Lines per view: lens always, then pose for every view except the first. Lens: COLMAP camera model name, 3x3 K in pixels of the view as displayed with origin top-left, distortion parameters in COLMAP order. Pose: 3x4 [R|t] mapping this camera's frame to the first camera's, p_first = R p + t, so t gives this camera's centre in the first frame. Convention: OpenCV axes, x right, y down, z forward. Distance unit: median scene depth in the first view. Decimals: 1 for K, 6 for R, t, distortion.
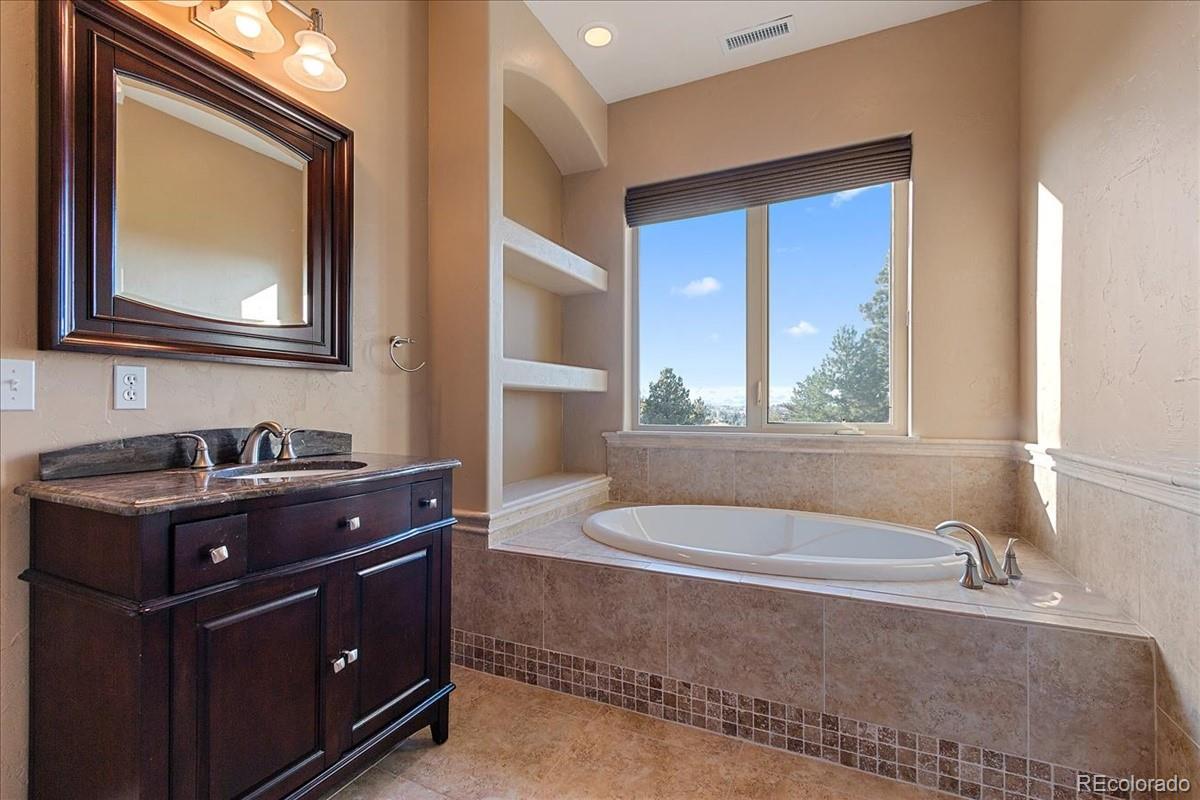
lens RADIAL K [[544.9, 0, 591.4], [0, 544.9, 408.5], [0, 0, 1]] dist [0.004986, -0.001311]
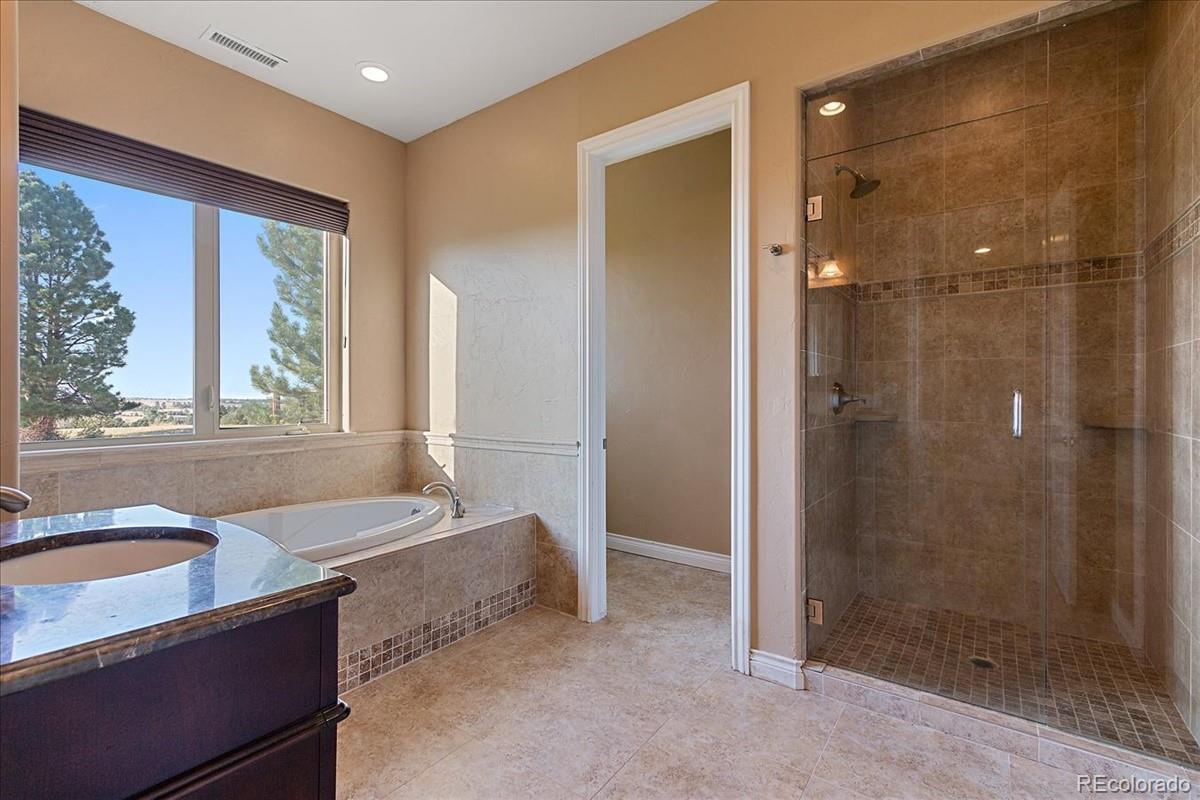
lens RADIAL K [[544.9, 0, 591.8], [0, 544.9, 395.3], [0, 0, 1]] dist [0.004986, -0.001311]
pose [[0.175497, -0.002451, 0.984477, -0.627403], [0.001901, 0.999996, 0.002151, -0.041065], [-0.984478, 0.001494, 0.175501, 0.194775]]
